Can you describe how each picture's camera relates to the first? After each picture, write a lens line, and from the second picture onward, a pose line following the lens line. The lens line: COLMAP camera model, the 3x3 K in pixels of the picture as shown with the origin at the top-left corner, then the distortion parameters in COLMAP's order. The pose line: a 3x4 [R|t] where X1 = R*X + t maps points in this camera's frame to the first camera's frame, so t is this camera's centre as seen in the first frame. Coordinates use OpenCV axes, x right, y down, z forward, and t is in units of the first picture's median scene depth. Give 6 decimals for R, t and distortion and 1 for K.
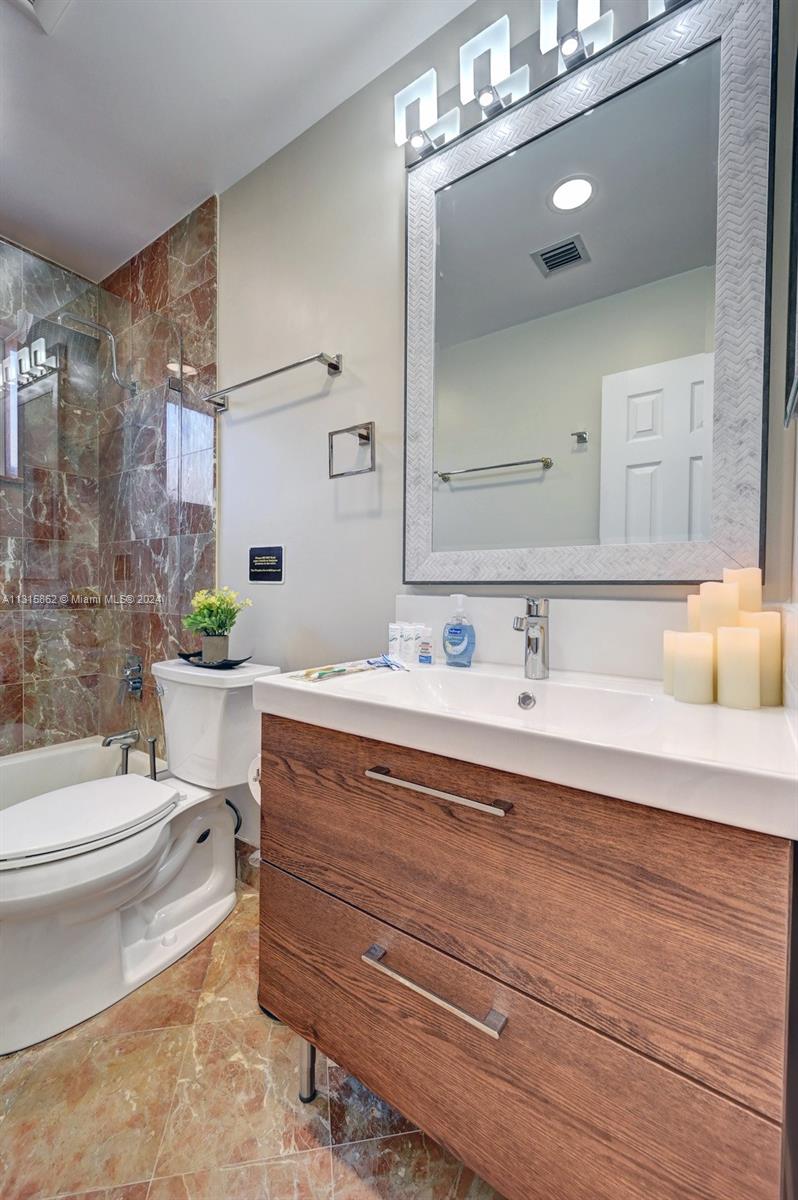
lens RADIAL K [[477.4, 0, 399.0], [0, 477.4, 600.0], [0, 0, 1]] dist [0.000771, 0.000338]
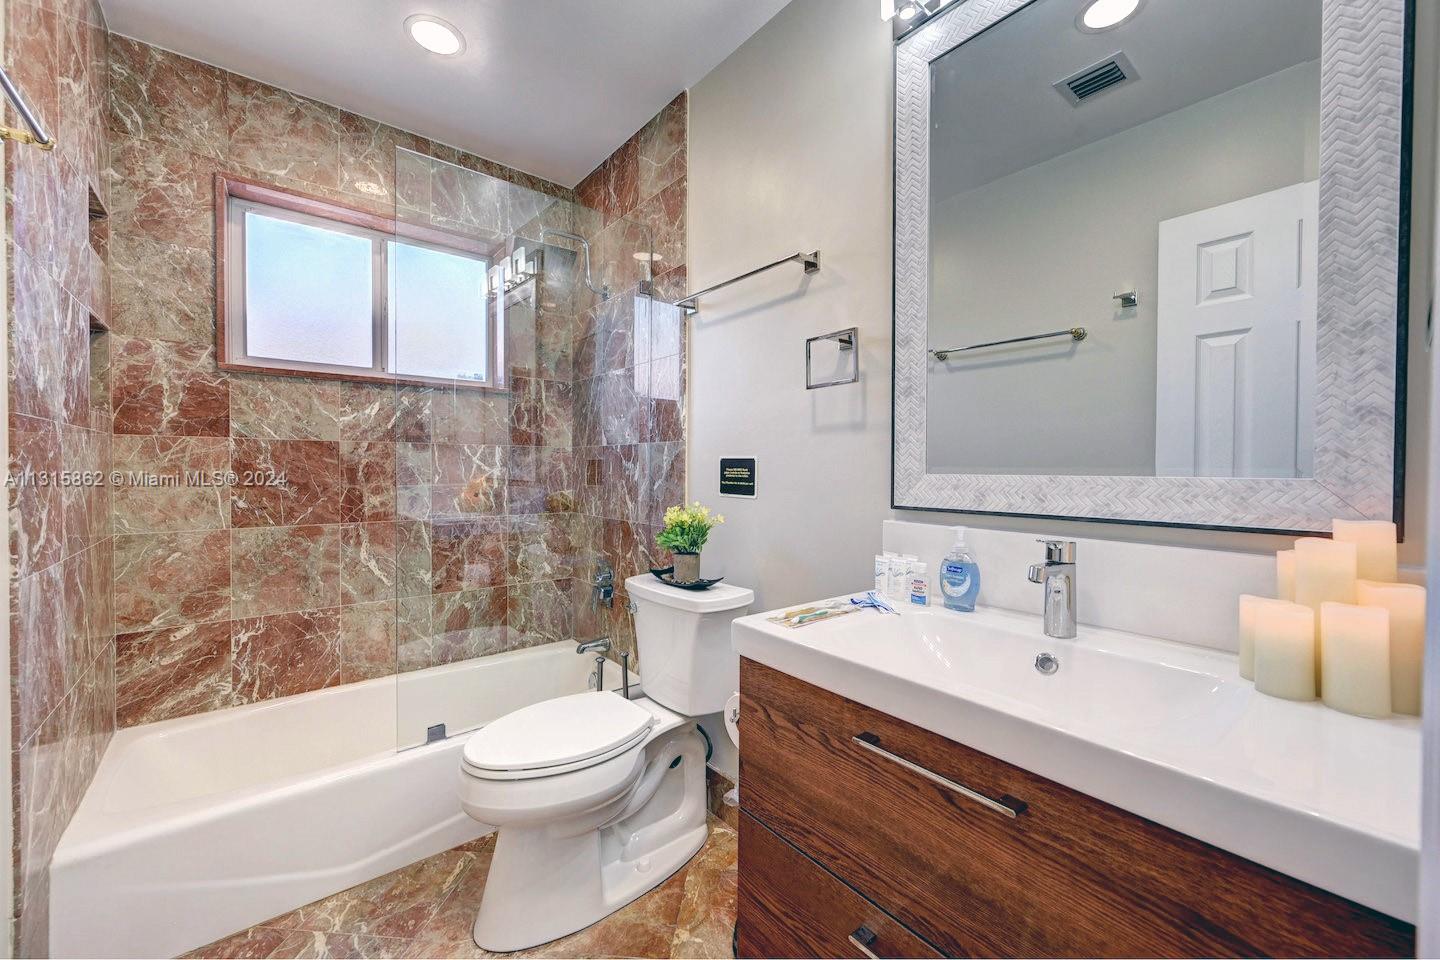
lens RADIAL K [[558.7, 0, 735.8], [0, 558.7, 476.9], [0, 0, 1]] dist [0.002381, 0.000741]
pose [[0.967300, -0.003120, -0.253614, -0.006938], [0.002493, 0.999993, -0.002794, -0.082174], [0.253621, 0.002071, 0.967301, -0.061601]]
